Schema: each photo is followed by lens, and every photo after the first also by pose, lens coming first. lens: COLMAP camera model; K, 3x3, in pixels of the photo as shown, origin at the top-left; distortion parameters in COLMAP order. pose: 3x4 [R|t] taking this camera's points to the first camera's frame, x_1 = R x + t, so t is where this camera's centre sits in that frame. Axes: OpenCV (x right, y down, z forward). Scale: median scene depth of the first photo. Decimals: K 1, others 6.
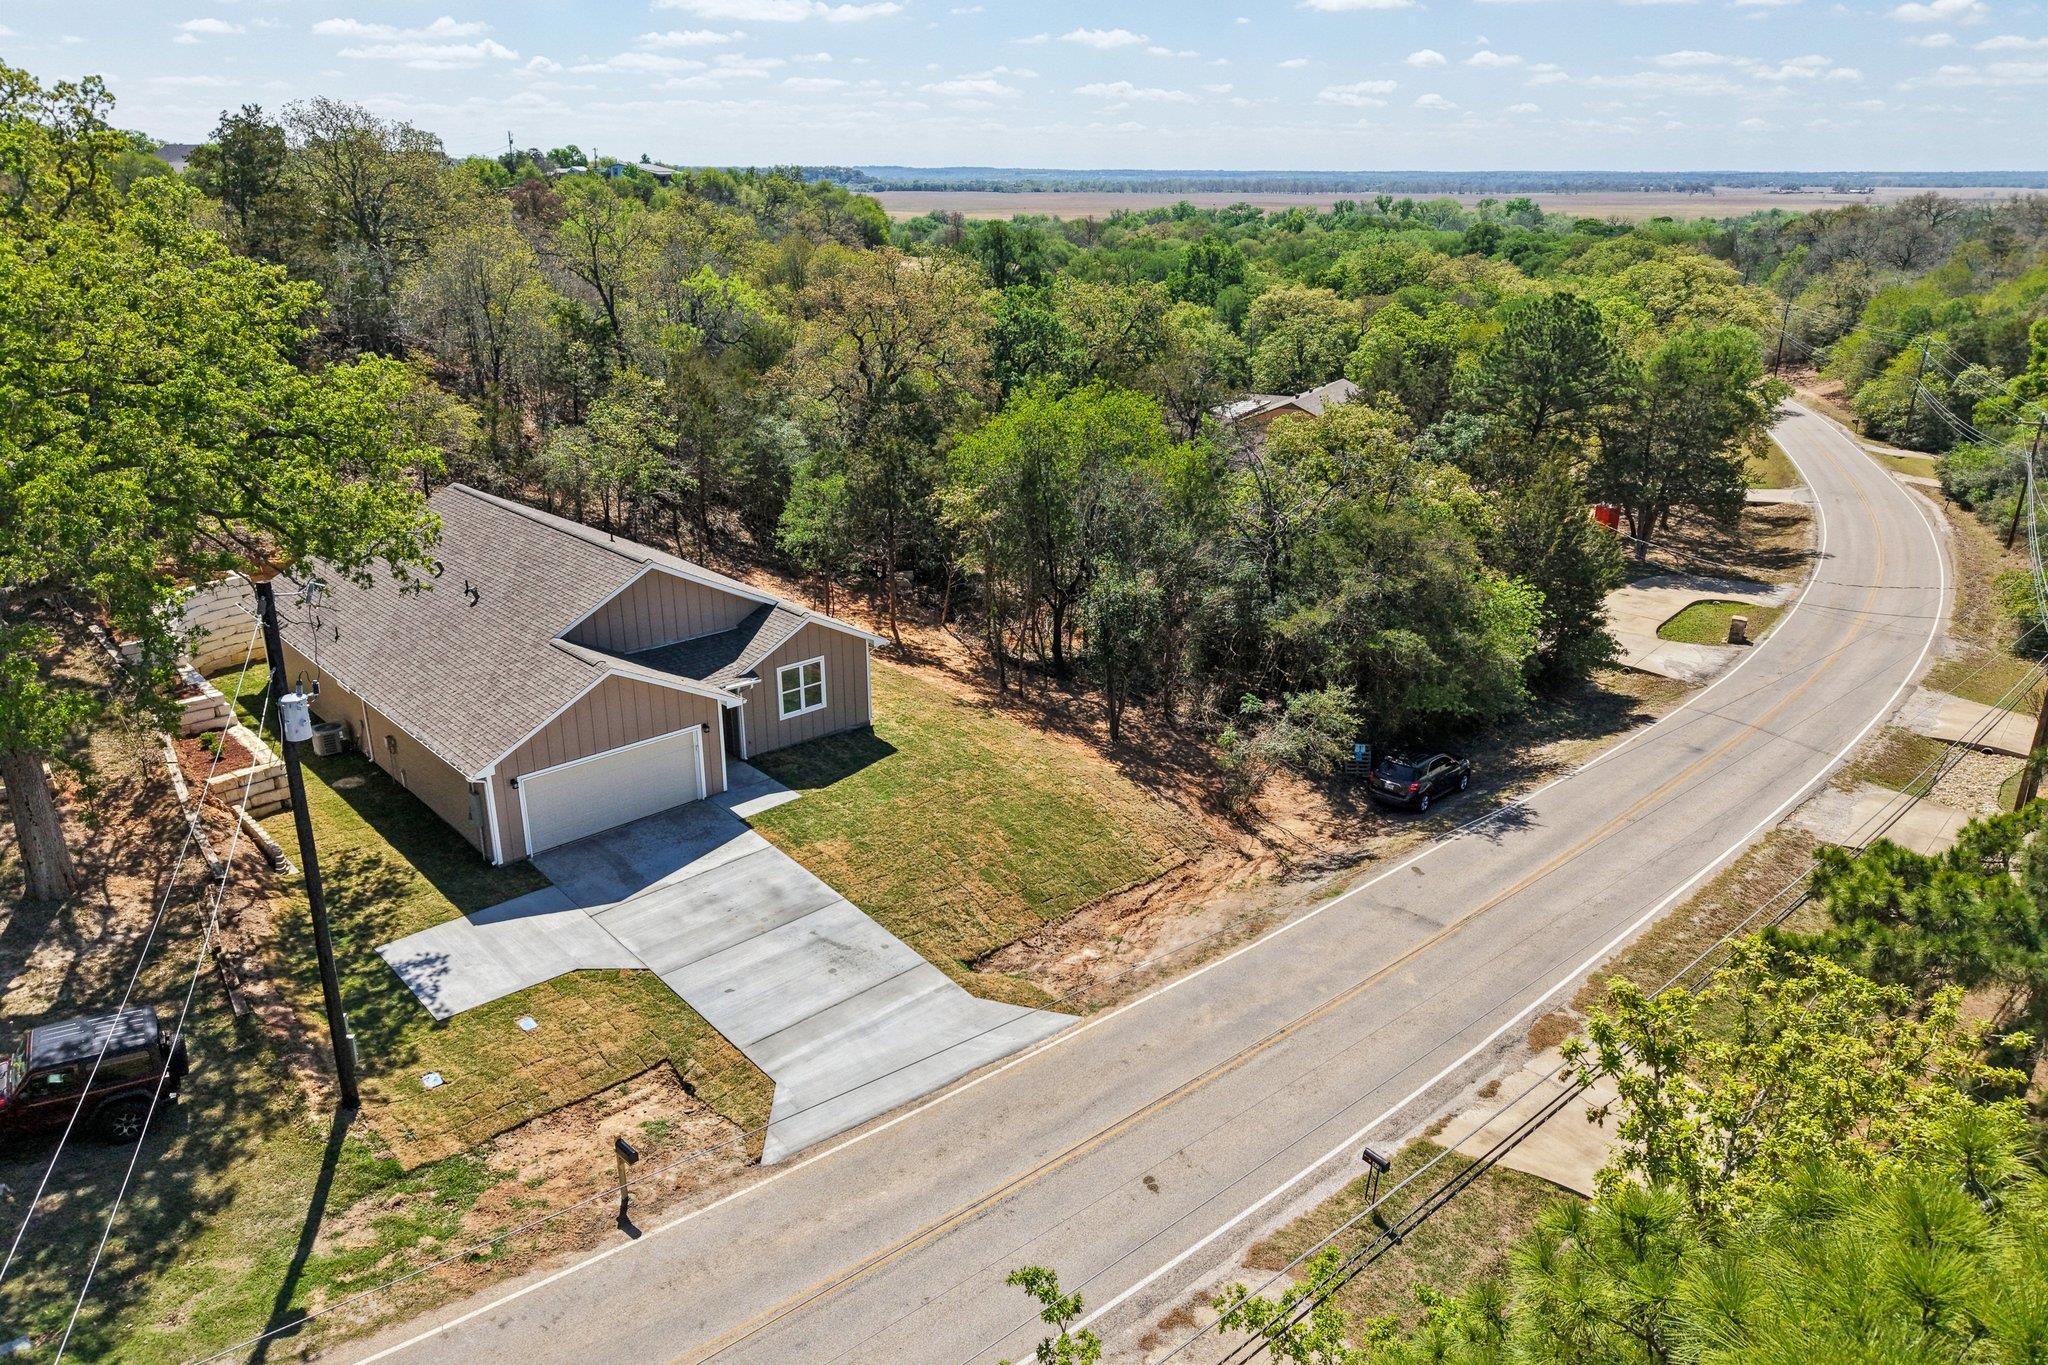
lens RADIAL K [[1377.4, 0, 1034.3], [0, 1377.4, 656.7], [0, 0, 1]] dist [0.045961, -0.052082]
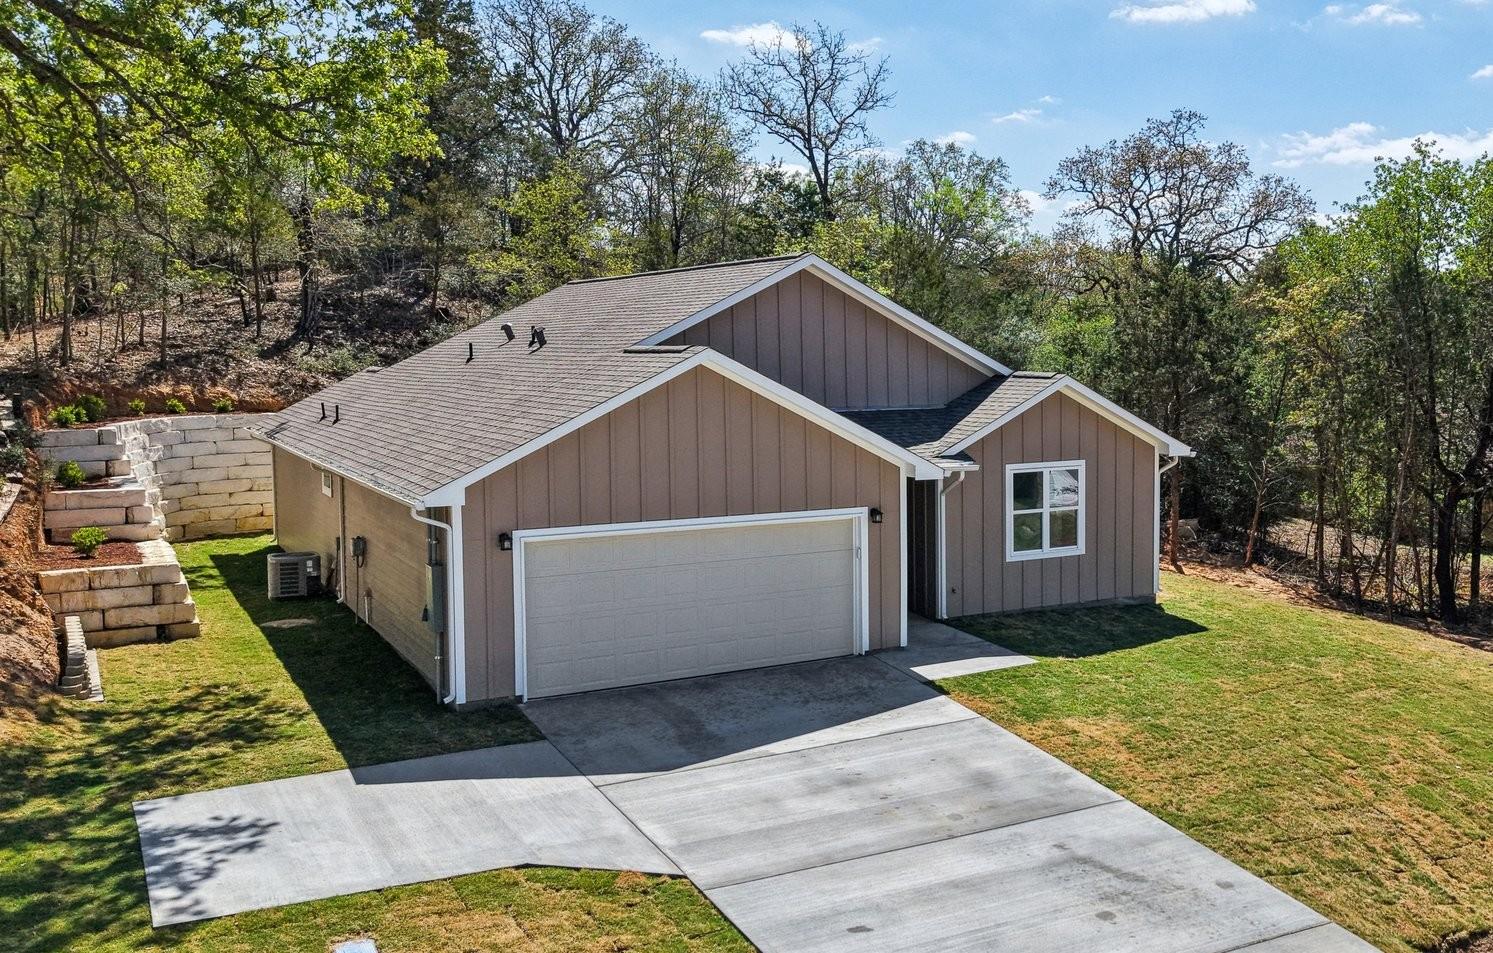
lens RADIAL K [[1466.4, 0, 1038.3], [0, 1466.4, 415.8], [0, 0, 1]] dist [0.018949, 0.000000]
pose [[0.986665, 0.001821, -0.162757, -0.083606], [-0.048173, 0.958407, -0.281311, 0.184549], [0.155475, 0.285400, 0.945714, 0.473485]]
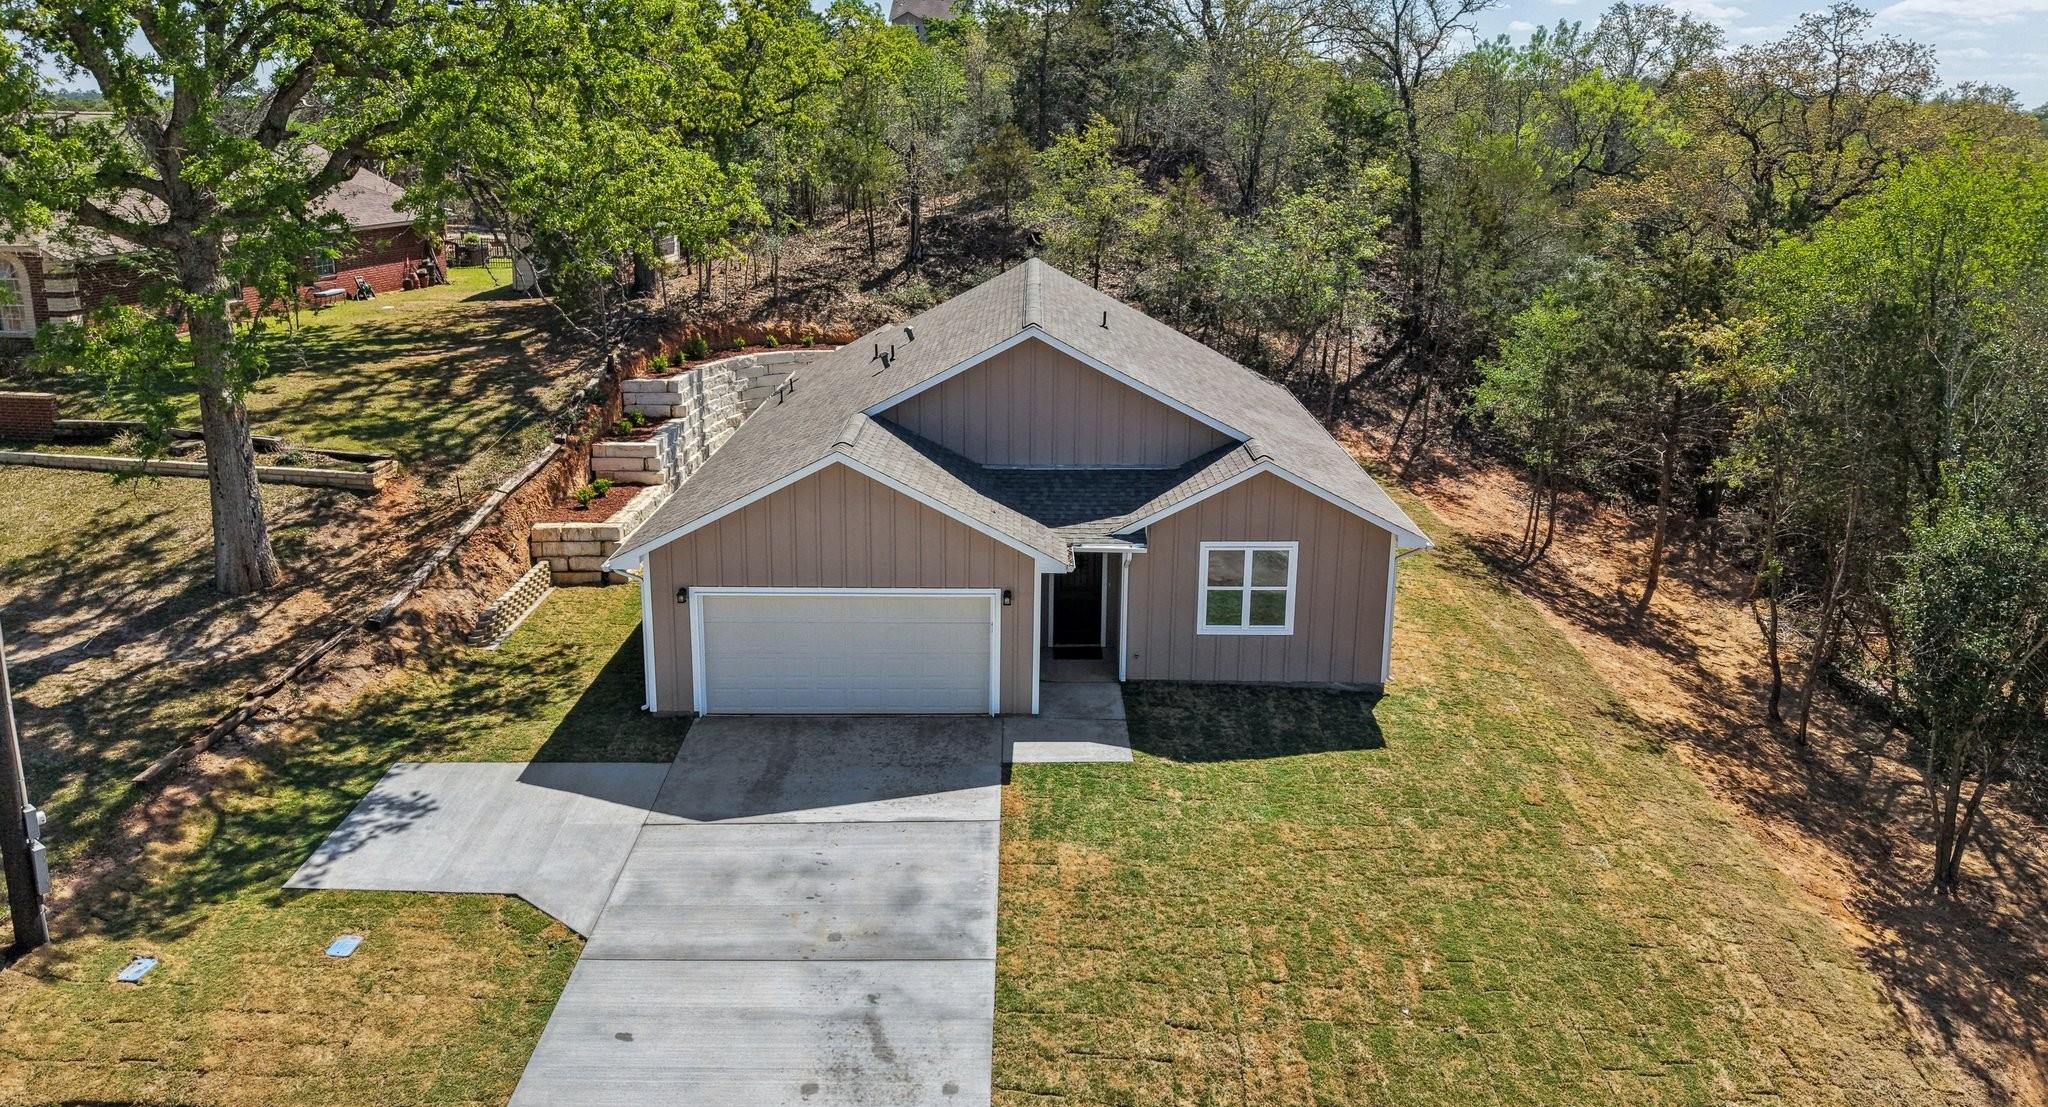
lens RADIAL K [[1477.9, 0, 1034.2], [0, 1477.9, 410.2], [0, 0, 1]] dist [0.023797, 0.004059]
pose [[0.724401, 0.129748, -0.677059, 0.207228], [-0.227541, 0.972089, -0.057165, 0.006329], [0.650744, 0.195469, 0.733706, 0.550516]]
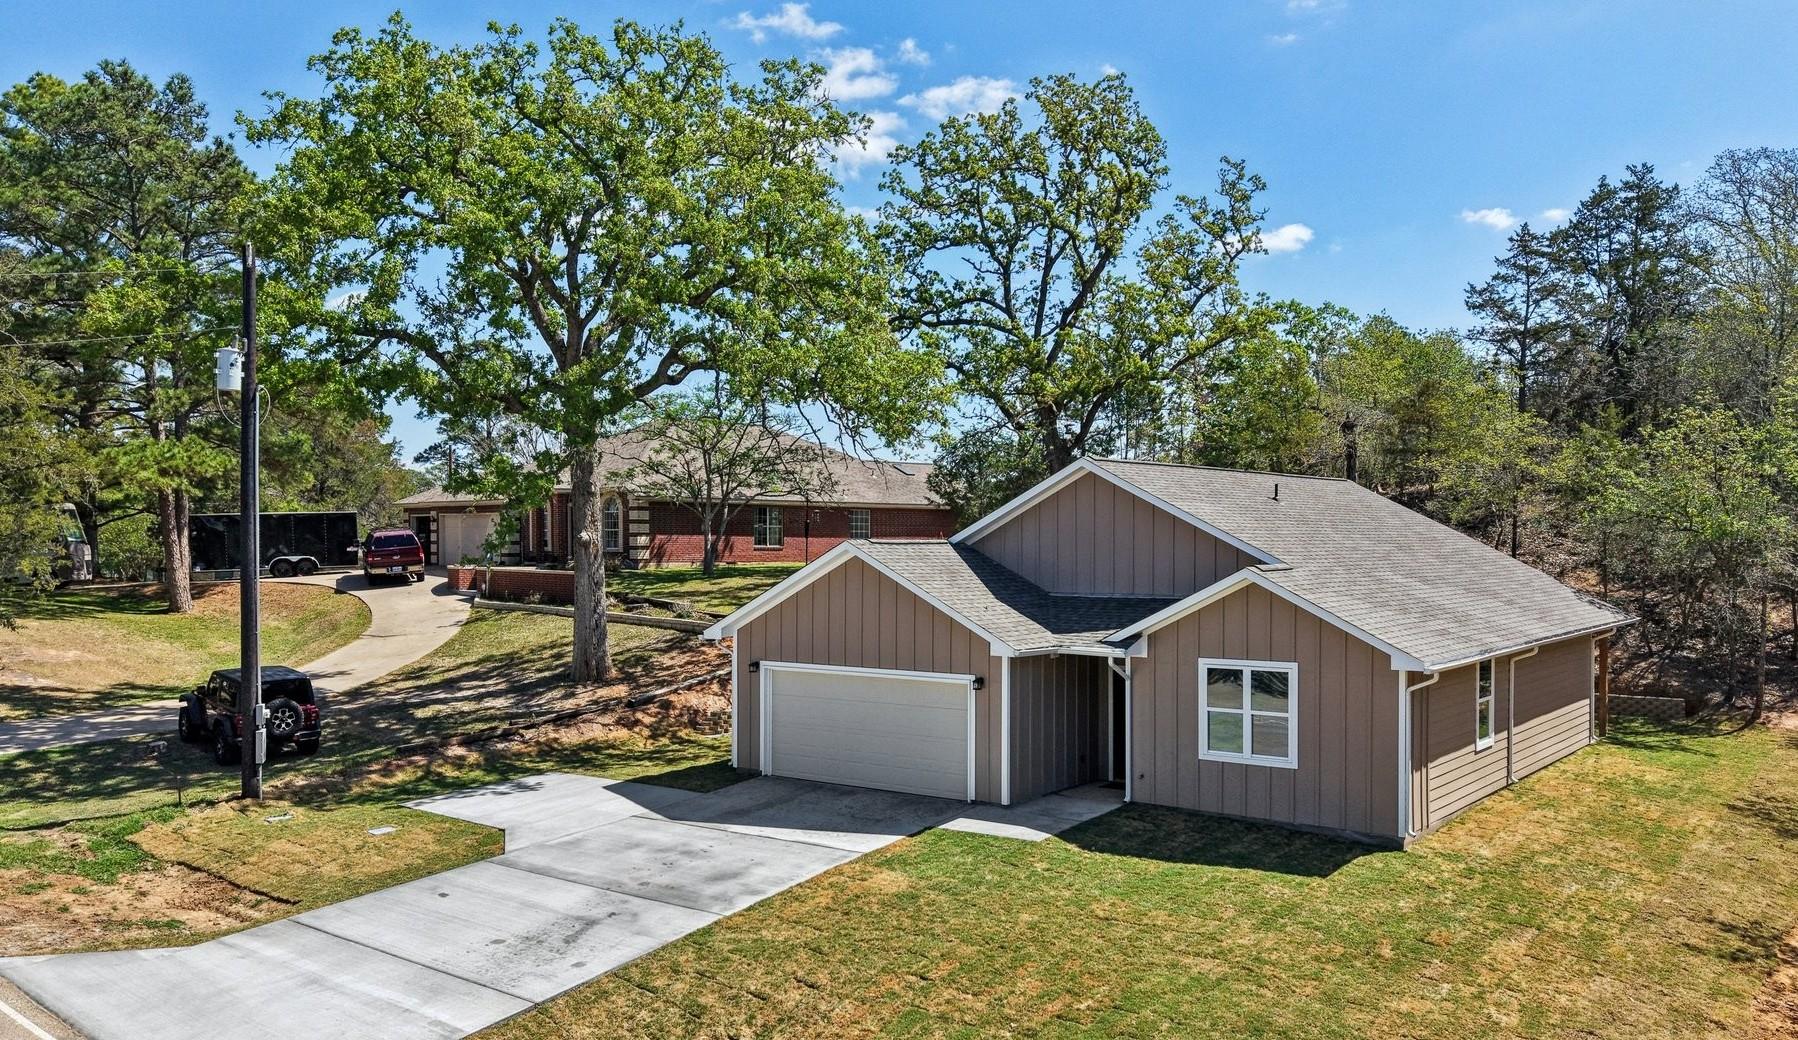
lens RADIAL K [[1420.5, 0, 894.9], [0, 1420.5, 553.0], [0, 0, 1]] dist [0.025155, -0.031023]
pose [[0.156399, 0.002175, -0.987691, 0.419396], [-0.325550, 0.944230, -0.049471, 0.042320], [0.932500, 0.329280, 0.148385, 0.897307]]
